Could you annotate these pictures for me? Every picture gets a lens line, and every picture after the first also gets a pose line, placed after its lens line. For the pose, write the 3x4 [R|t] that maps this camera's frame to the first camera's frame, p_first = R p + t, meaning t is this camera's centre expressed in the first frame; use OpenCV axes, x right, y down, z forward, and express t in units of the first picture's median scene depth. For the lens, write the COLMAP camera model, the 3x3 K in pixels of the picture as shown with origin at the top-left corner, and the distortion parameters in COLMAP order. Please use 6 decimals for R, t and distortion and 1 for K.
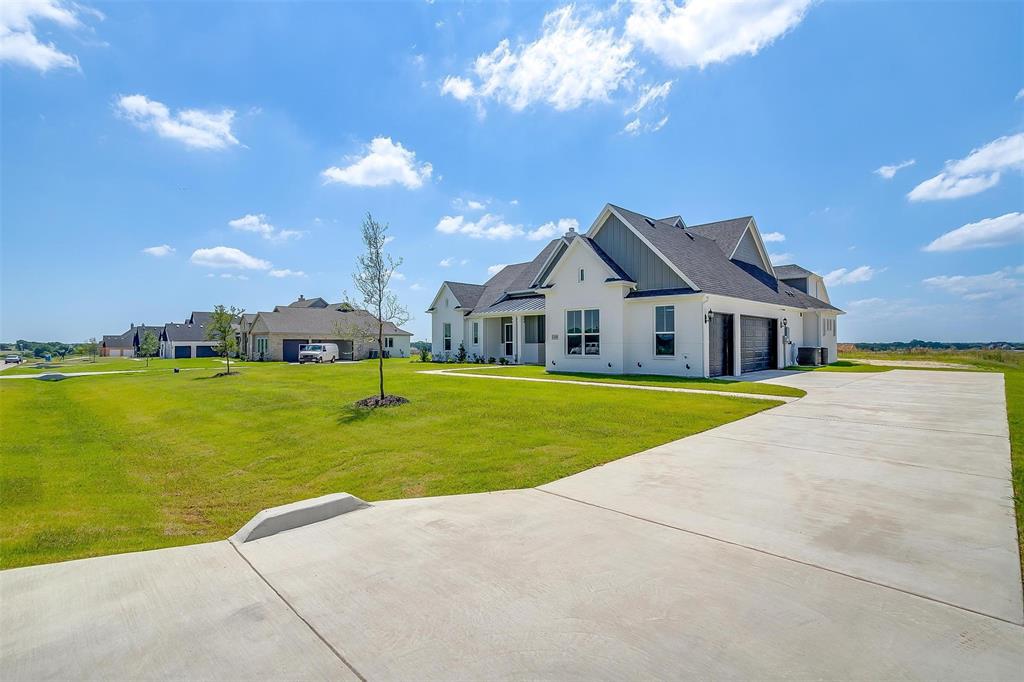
lens RADIAL K [[507.7, 0, 520.4], [0, 507.7, 337.6], [0, 0, 1]] dist [-0.038660, 0.020765]
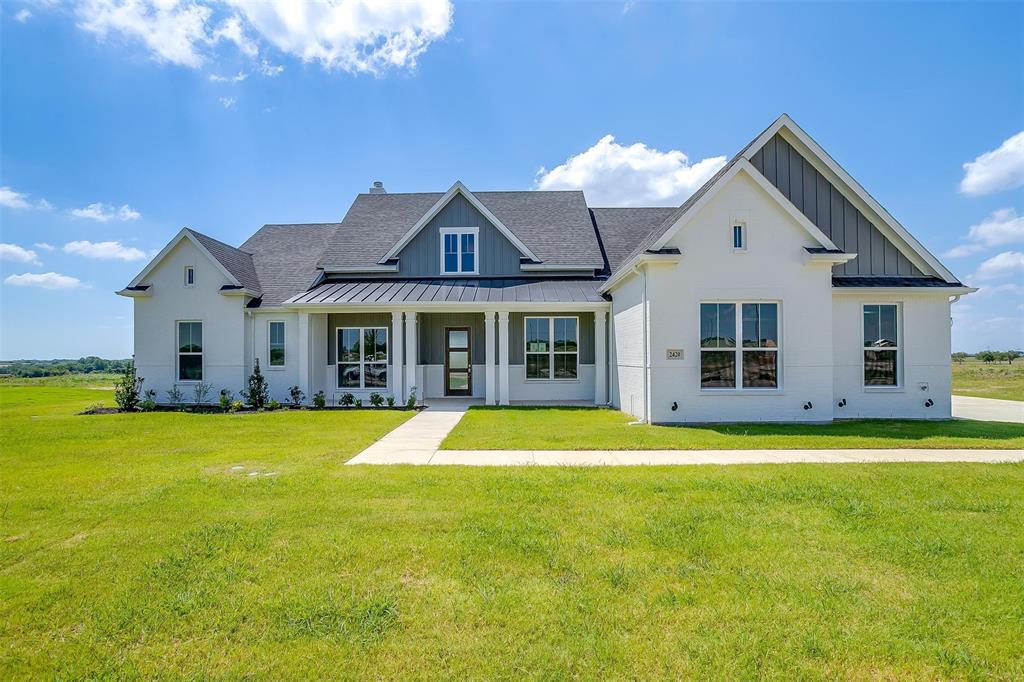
lens RADIAL K [[507.7, 0, 505.1], [0, 507.7, 357.7], [0, 0, 1]] dist [-0.038660, 0.020765]
pose [[0.727620, 0.001640, 0.685979, -0.248082], [-0.006474, 0.999969, 0.004477, 0.000882], [-0.685950, -0.007698, 0.727608, 0.472759]]
